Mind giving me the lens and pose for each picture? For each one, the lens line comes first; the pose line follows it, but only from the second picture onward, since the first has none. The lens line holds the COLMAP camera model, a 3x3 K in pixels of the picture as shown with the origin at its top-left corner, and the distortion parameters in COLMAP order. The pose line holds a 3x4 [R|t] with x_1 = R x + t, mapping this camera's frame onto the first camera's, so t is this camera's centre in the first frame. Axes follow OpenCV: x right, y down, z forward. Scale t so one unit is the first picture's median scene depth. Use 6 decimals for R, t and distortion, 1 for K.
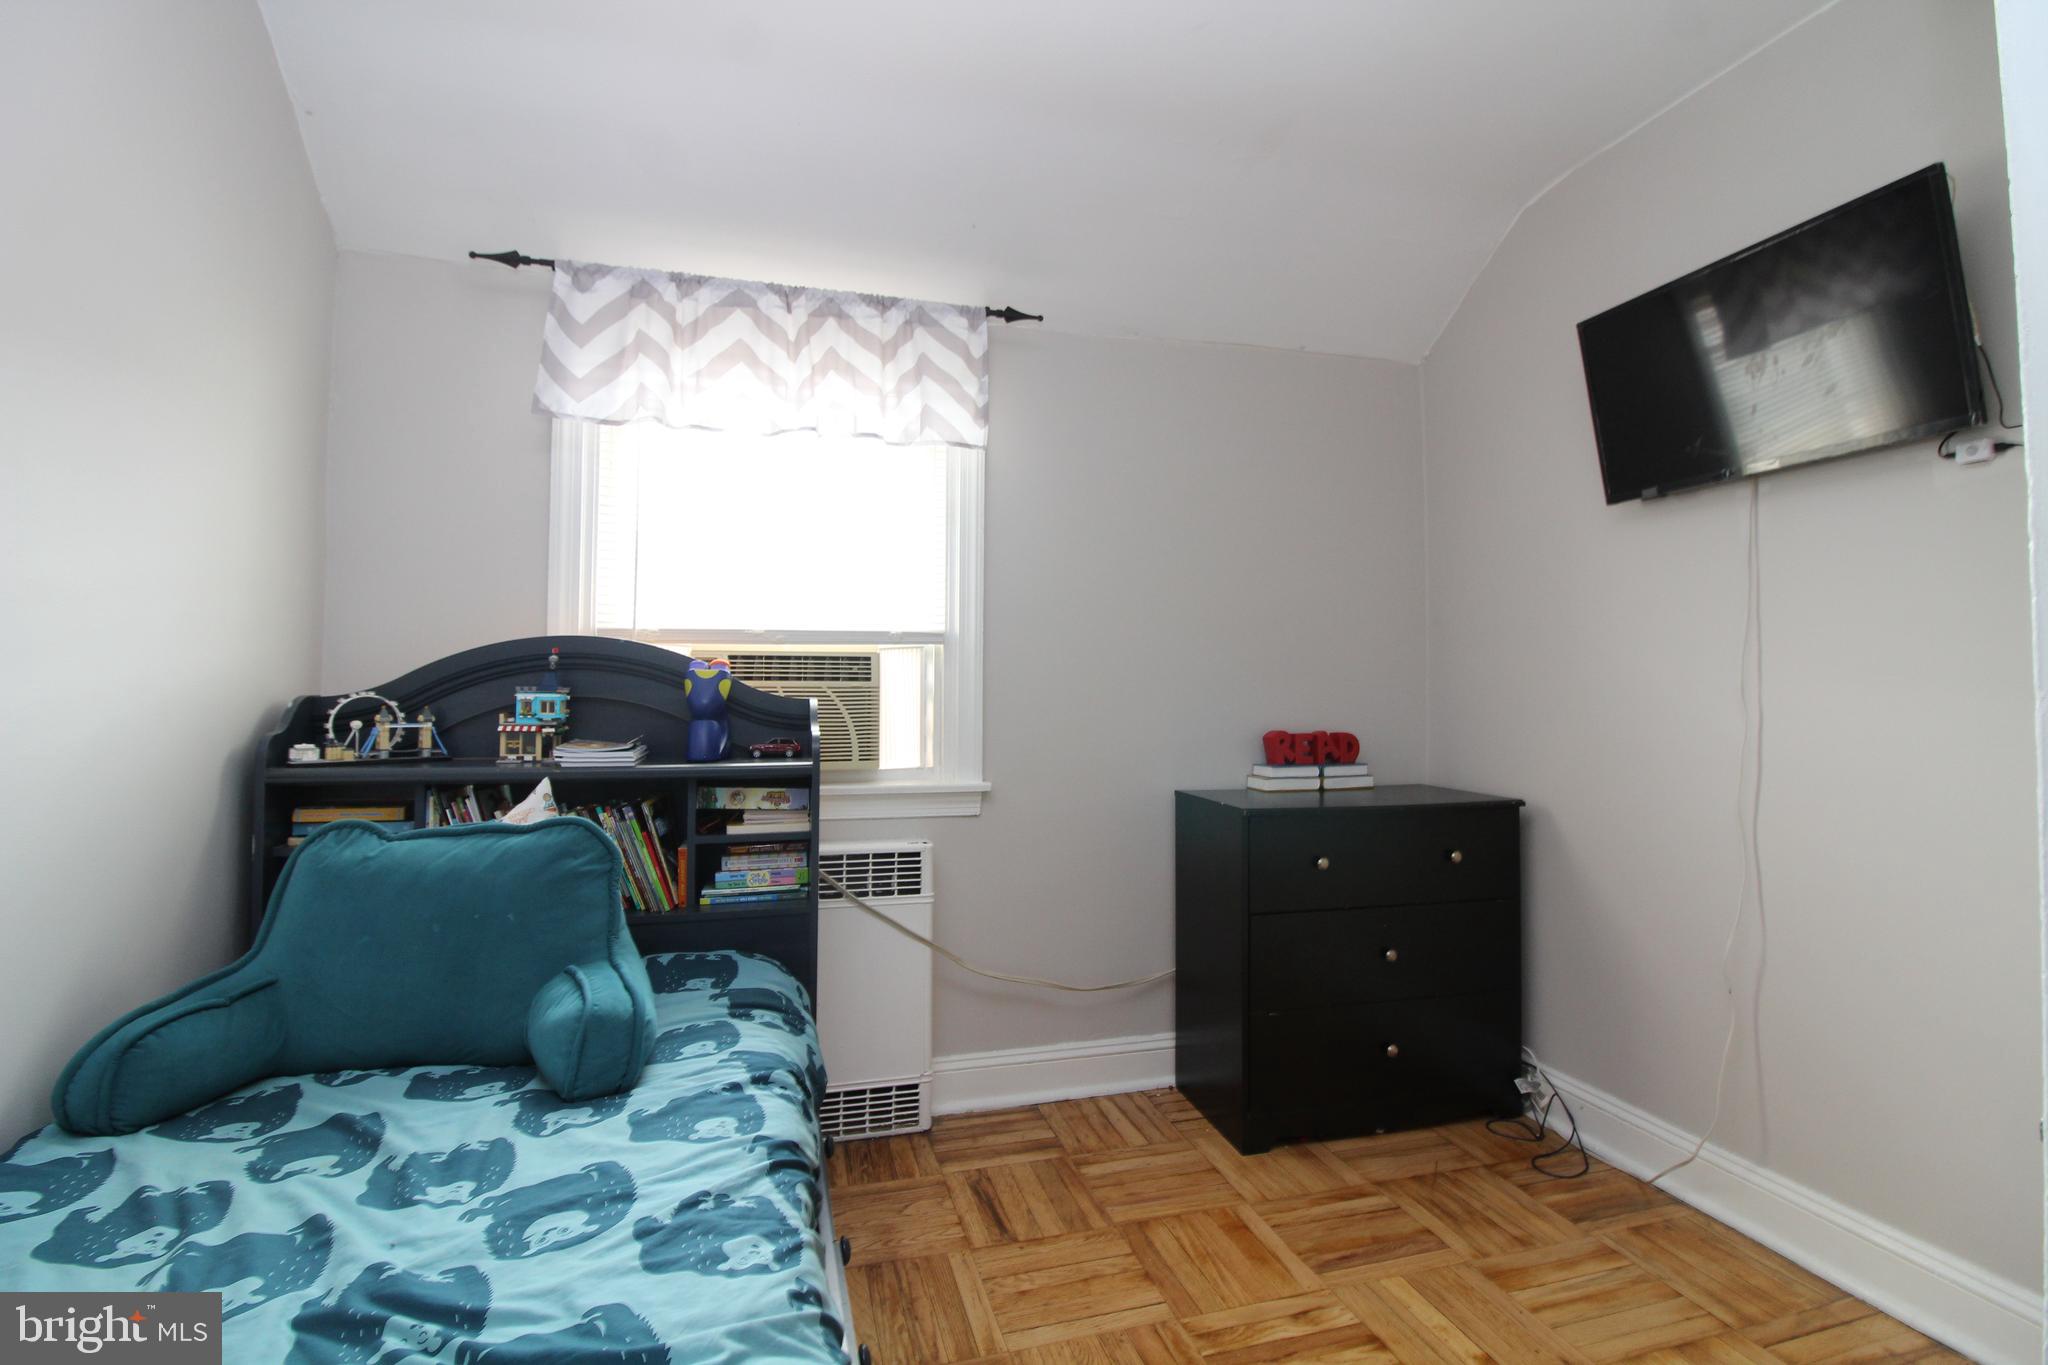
lens RADIAL K [[948.2, 0, 1031.9], [0, 948.2, 681.9], [0, 0, 1]] dist [-0.003574, -0.011724]
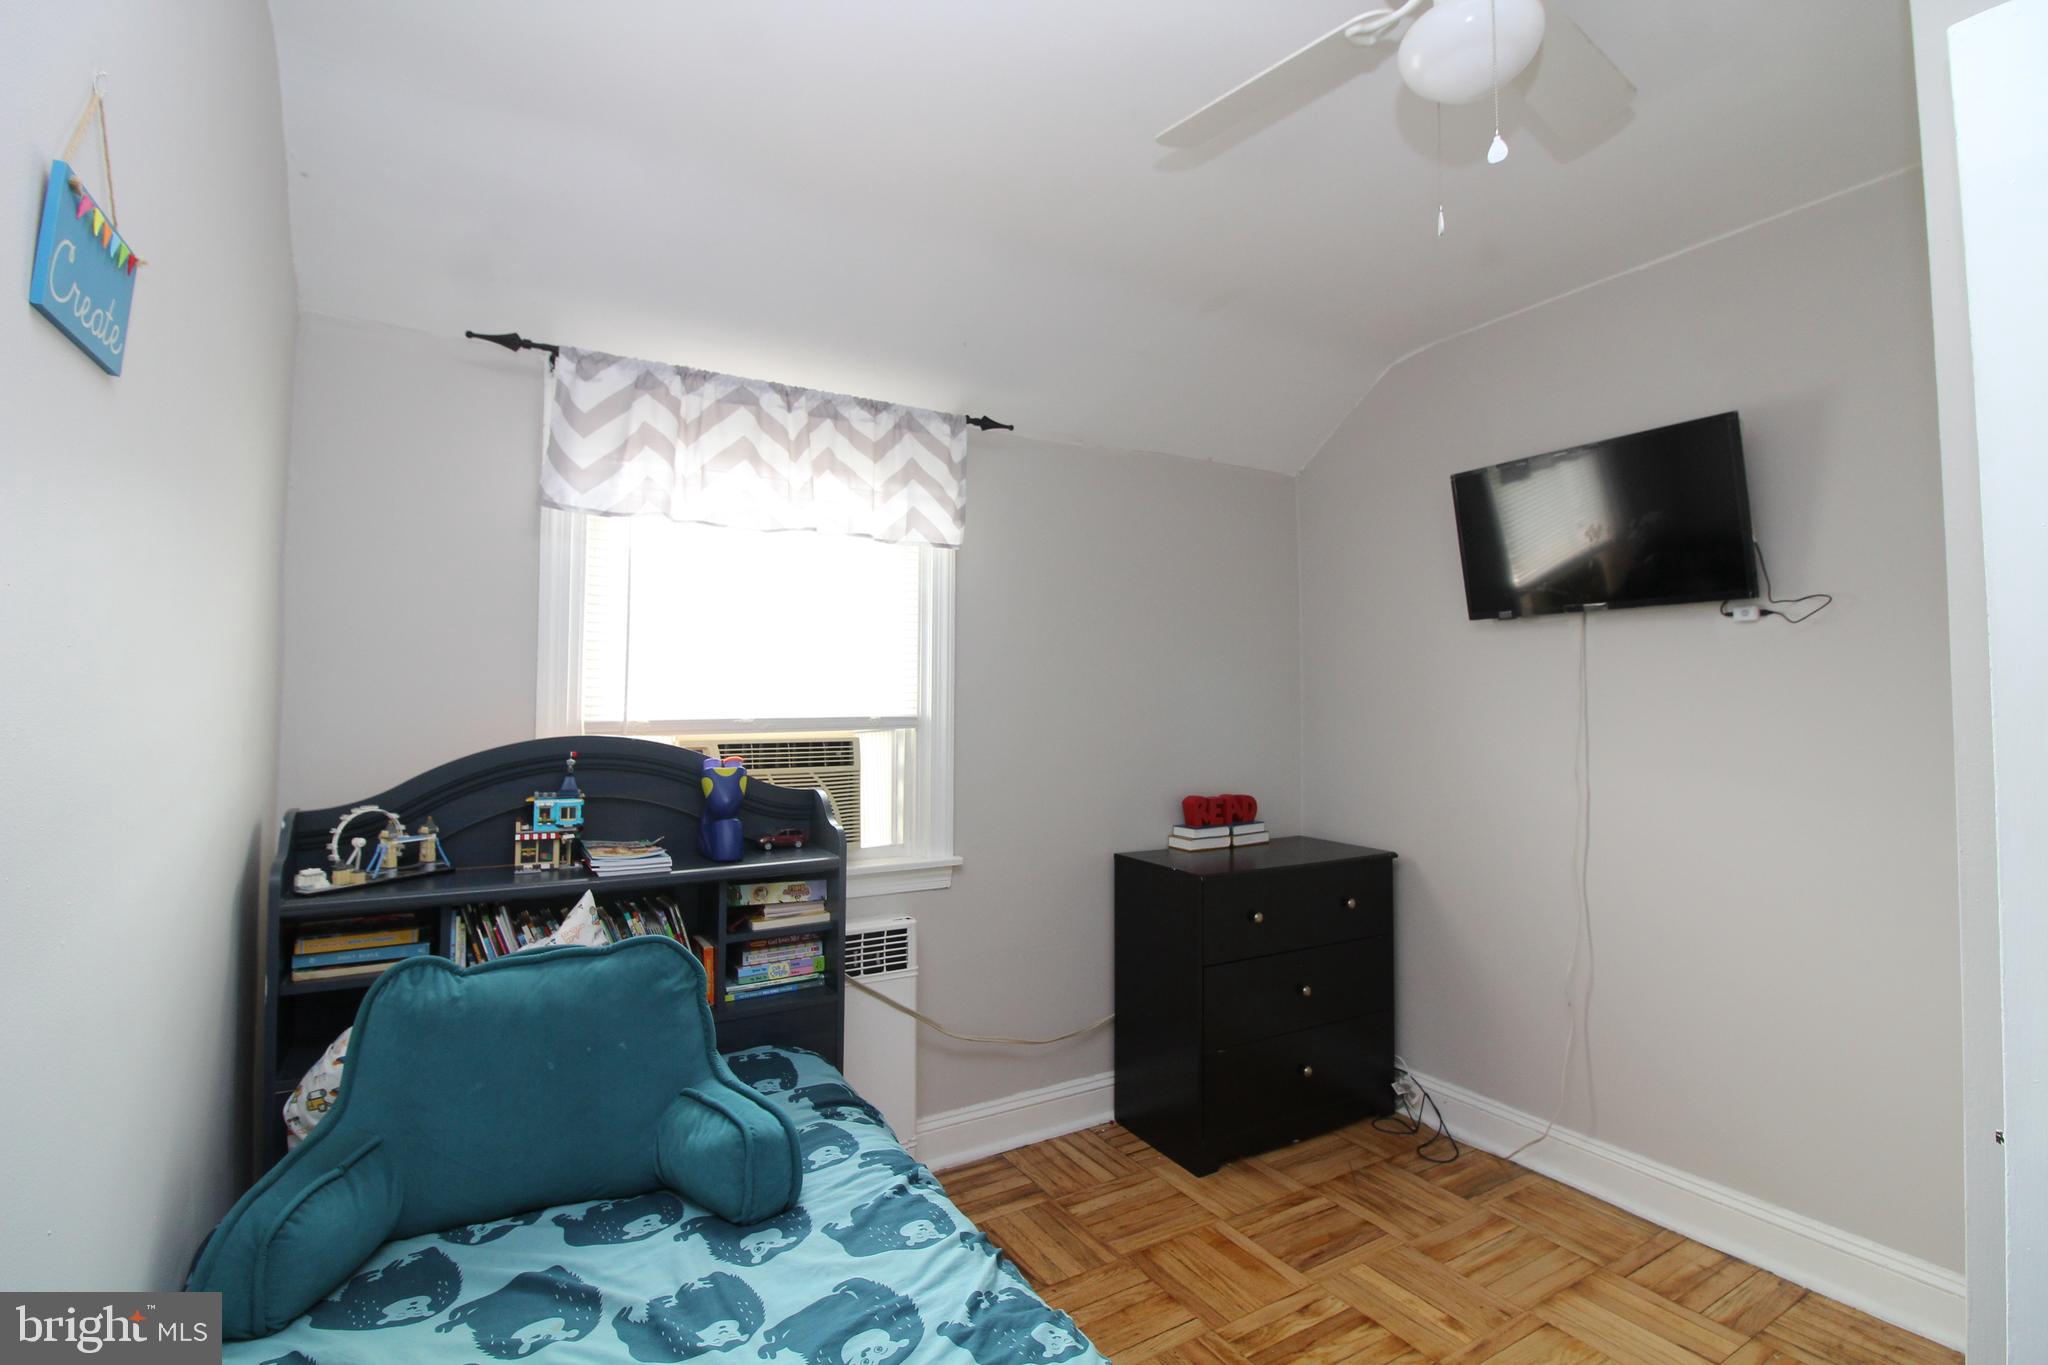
lens RADIAL K [[948.2, 0, 1034.3], [0, 948.2, 685.4], [0, 0, 1]] dist [-0.003574, -0.011724]
pose [[0.964490, 0.003706, 0.264092, -0.292890], [-0.001739, 0.999969, -0.007683, -0.093516], [-0.264113, 0.006951, 0.964467, -0.062893]]
